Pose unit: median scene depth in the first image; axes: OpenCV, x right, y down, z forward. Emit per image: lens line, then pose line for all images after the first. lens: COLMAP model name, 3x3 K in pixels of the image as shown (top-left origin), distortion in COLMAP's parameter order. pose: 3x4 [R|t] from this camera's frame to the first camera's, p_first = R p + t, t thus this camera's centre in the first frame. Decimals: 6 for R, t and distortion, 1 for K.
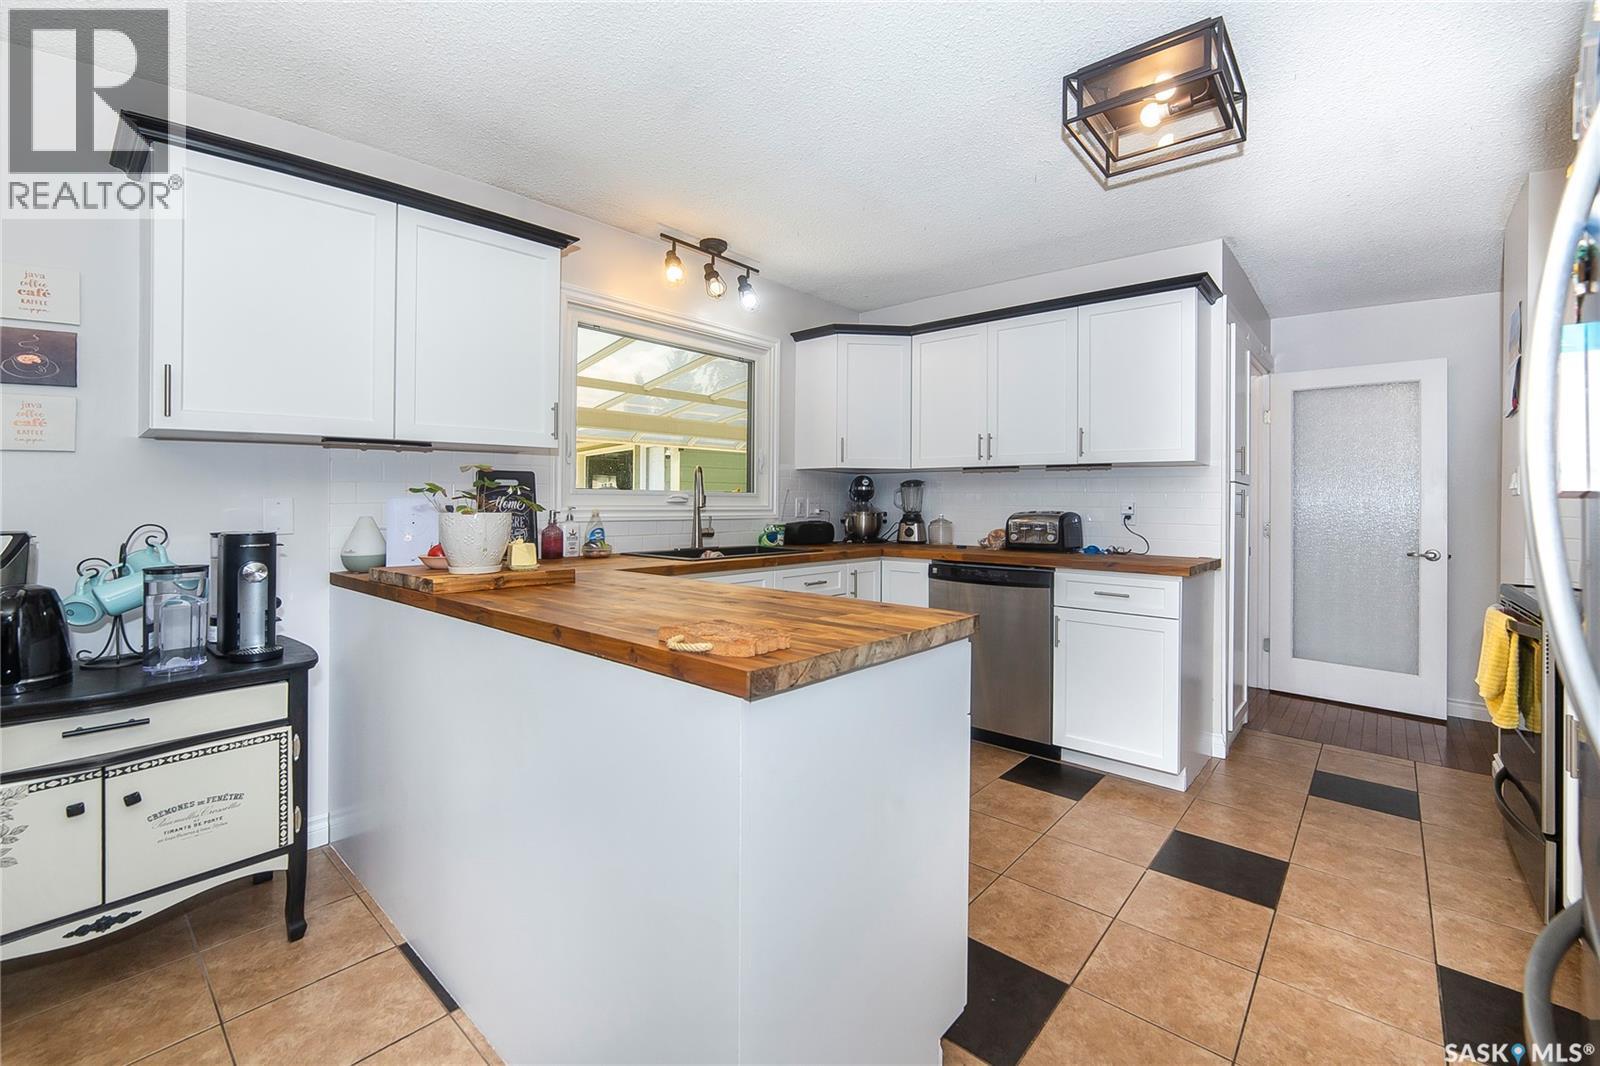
lens RADIAL K [[666.0, 0, 837.7], [0, 666.0, 497.1], [0, 0, 1]] dist [-0.001802, 0.000499]
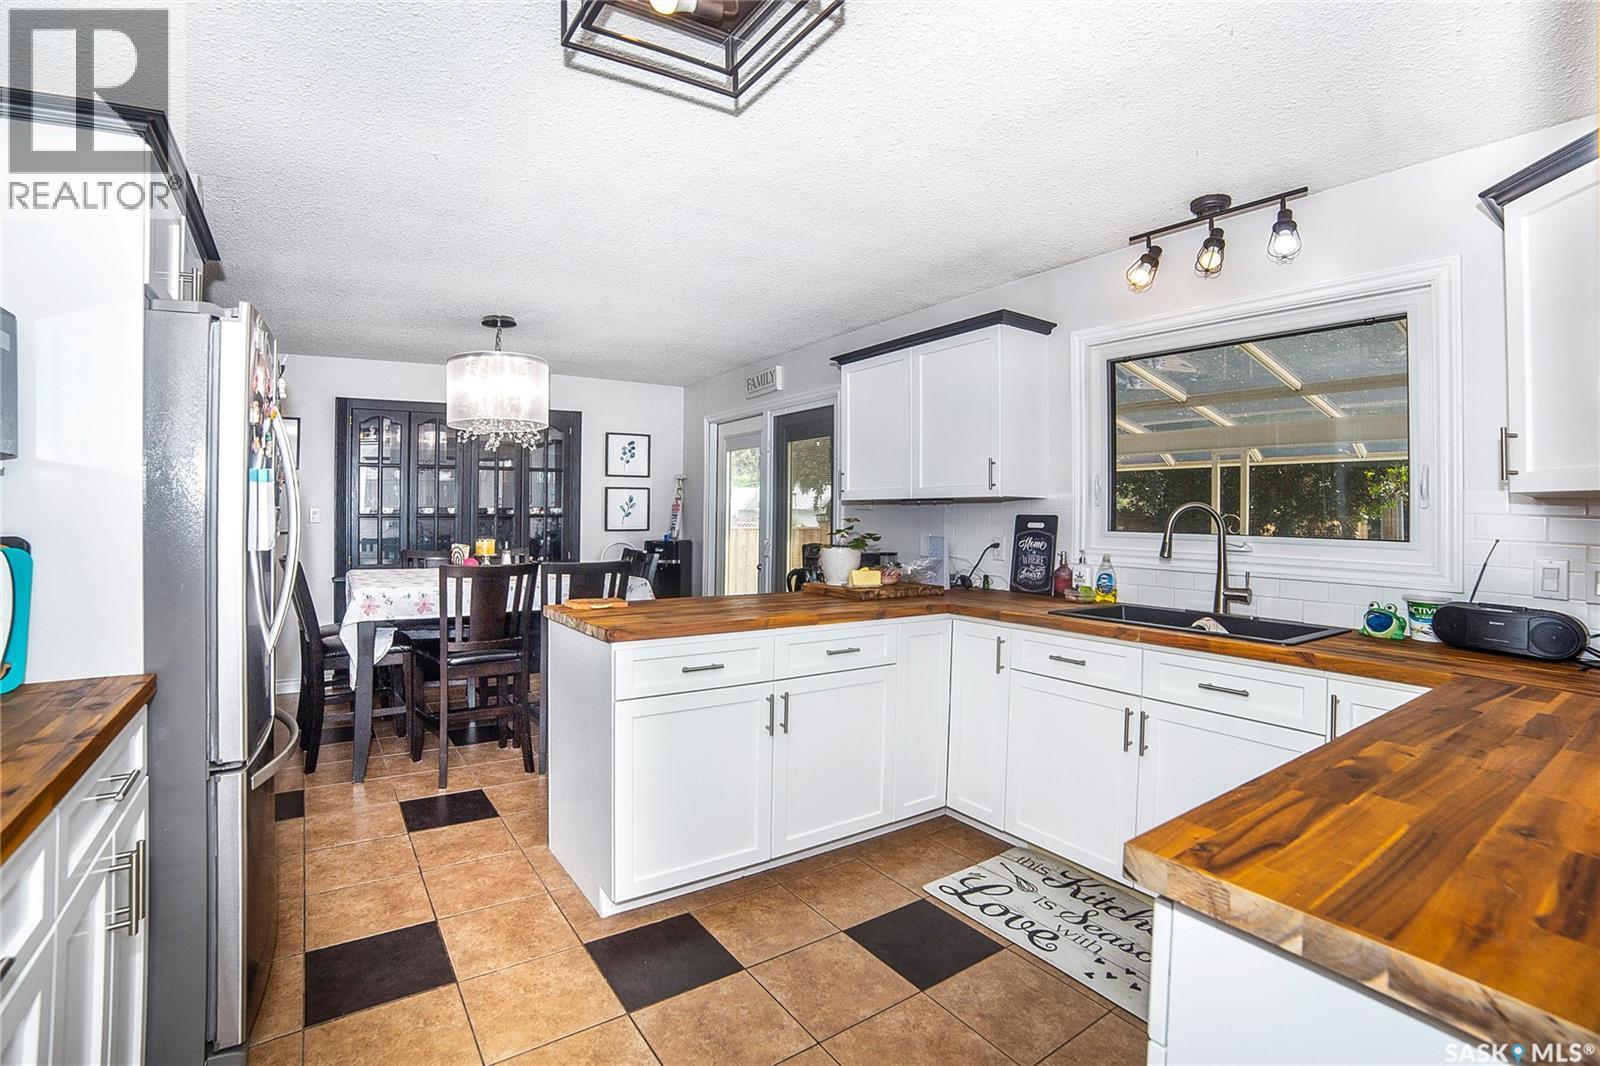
lens RADIAL K [[700.0, 0, 779.8], [0, 700.0, 498.6], [0, 0, 1]] dist [-0.014405, 0.003516]
pose [[-0.223572, -0.034428, -0.974079, 0.723981], [-0.008916, 0.999406, -0.033277, -0.022745], [0.974647, 0.001245, -0.223747, 0.771828]]
